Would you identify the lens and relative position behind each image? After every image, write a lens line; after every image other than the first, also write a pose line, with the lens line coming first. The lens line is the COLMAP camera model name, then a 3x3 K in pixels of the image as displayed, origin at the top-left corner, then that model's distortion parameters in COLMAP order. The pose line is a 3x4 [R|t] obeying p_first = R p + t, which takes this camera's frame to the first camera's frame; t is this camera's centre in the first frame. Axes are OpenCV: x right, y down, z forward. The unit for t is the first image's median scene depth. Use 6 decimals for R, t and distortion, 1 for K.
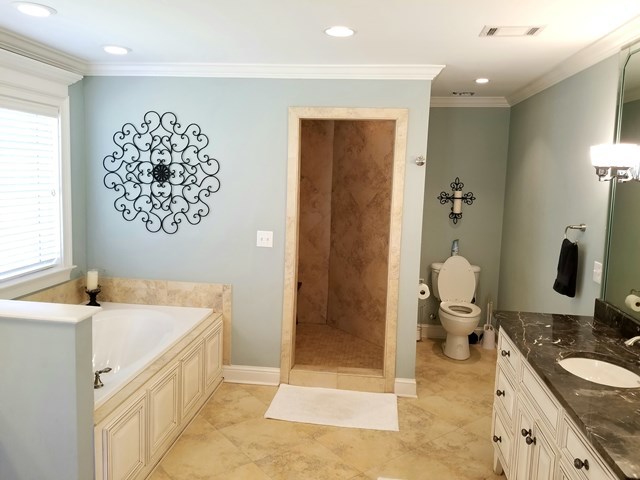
lens RADIAL K [[500.6, 0, 320.8], [0, 500.6, 239.0], [0, 0, 1]] dist [0.063494, -0.068537]
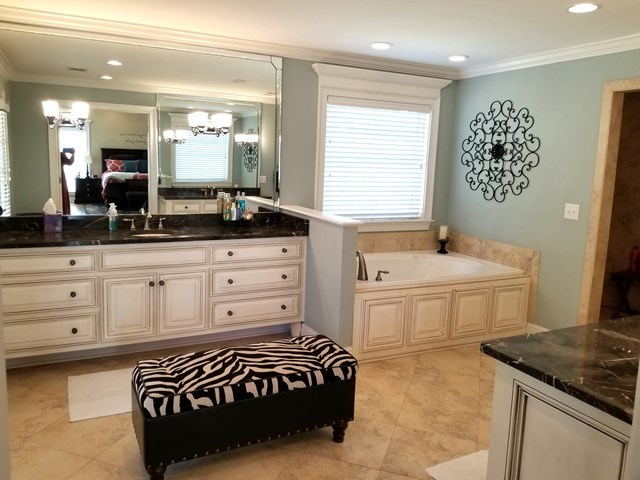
lens RADIAL K [[500.6, 0, 316.7], [0, 500.6, 241.3], [0, 0, 1]] dist [0.063494, -0.068537]
pose [[0.559696, 0.126275, -0.819021, 0.467446], [-0.124068, 0.989952, 0.067844, 0.056168], [0.819358, 0.063642, 0.569738, -0.041446]]
